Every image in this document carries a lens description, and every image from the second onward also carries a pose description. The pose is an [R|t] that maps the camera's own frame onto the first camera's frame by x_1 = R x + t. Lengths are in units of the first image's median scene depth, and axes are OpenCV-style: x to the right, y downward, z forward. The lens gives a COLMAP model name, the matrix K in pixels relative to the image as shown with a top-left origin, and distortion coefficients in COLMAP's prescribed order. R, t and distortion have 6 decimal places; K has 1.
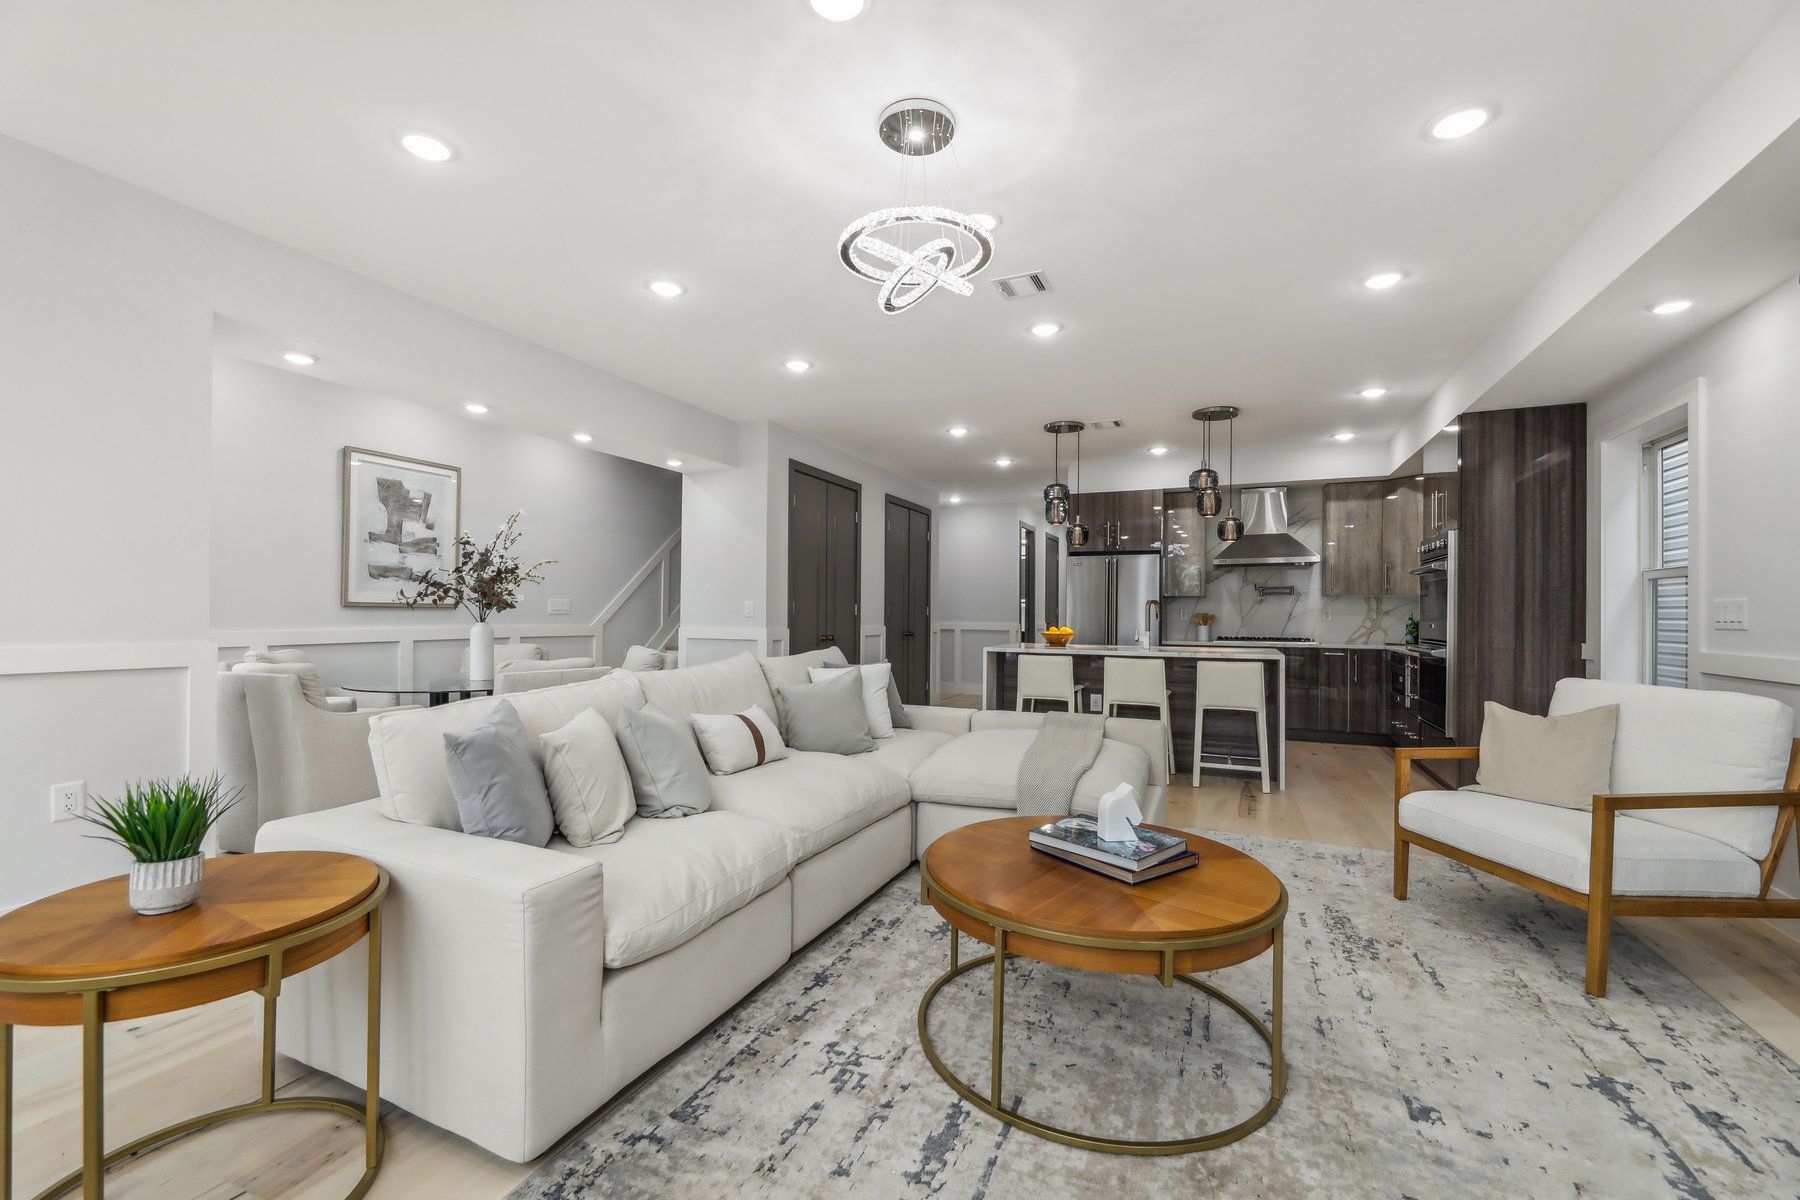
lens RADIAL K [[755.2, 0, 894.9], [0, 755.2, 608.1], [0, 0, 1]] dist [-0.000531, -0.000368]
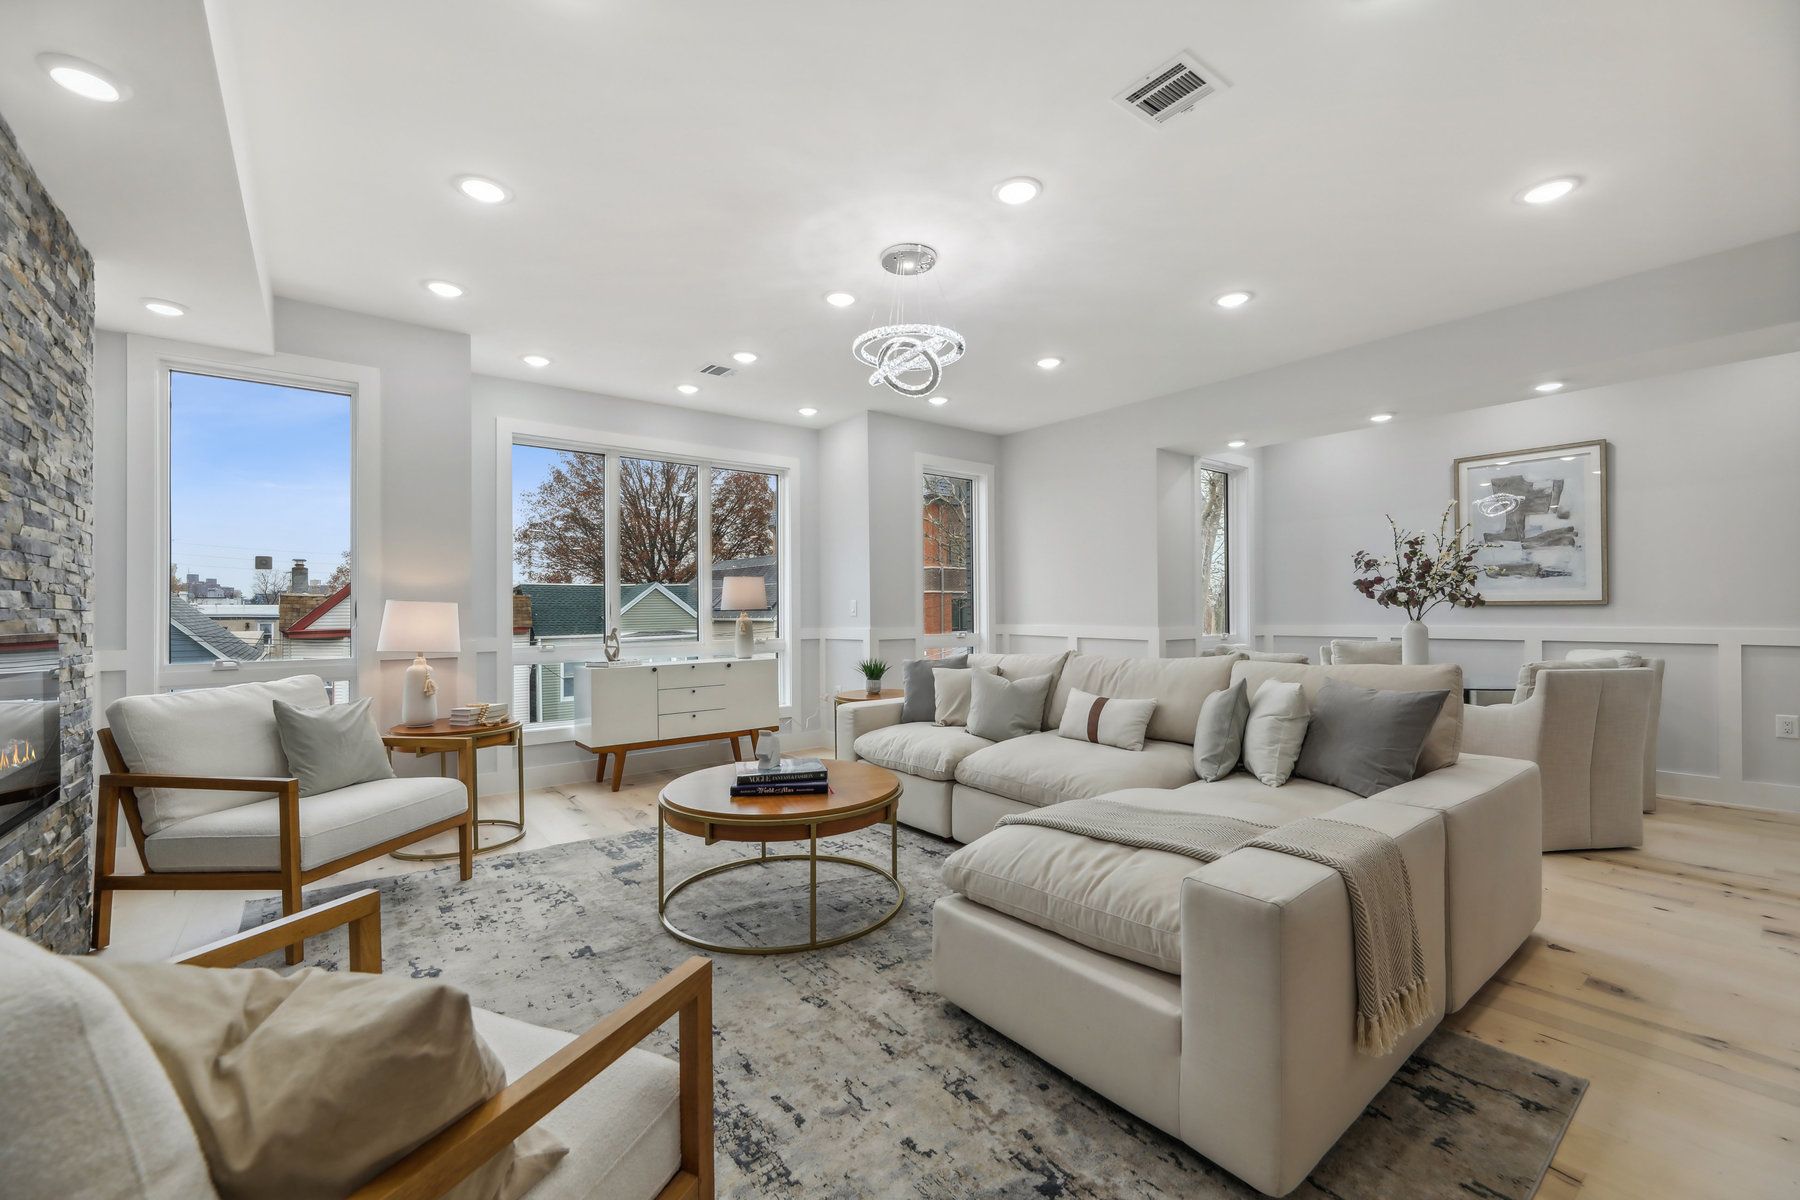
lens RADIAL K [[732.1, 0, 898.3], [0, 732.1, 601.3], [0, 0, 1]] dist [-0.000075, -0.003266]
pose [[-0.474336, -0.015046, -0.880215, 0.533426], [0.007161, 0.999755, -0.020948, 0.007225], [0.880315, -0.016240, -0.474112, 0.710433]]
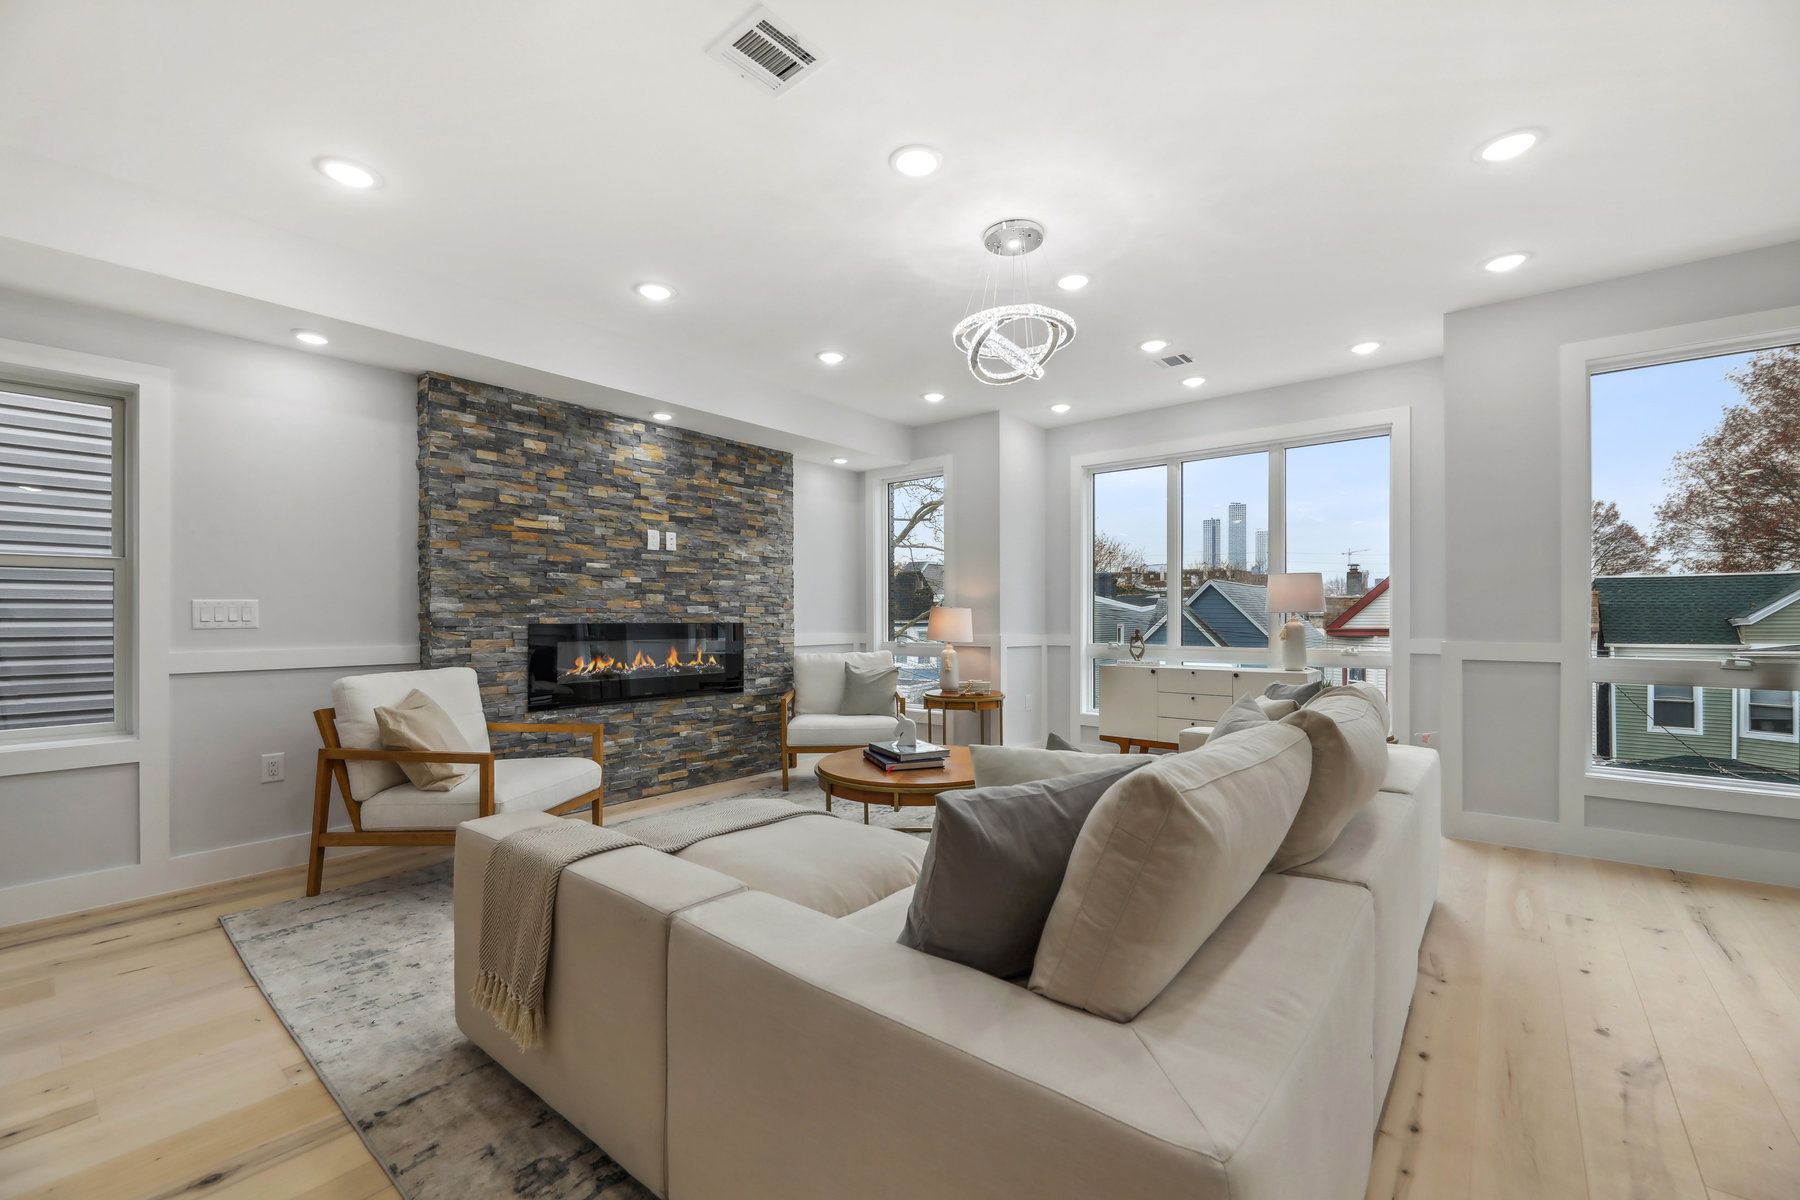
lens RADIAL K [[736.5, 0, 897.8], [0, 736.5, 614.2], [0, 0, 1]] dist [0.001604, -0.003548]
pose [[-0.962954, -0.005368, 0.269613, -0.054190], [-0.006427, 0.999975, -0.003046, 0.003023], [-0.269590, -0.004666, -0.962964, 0.995742]]
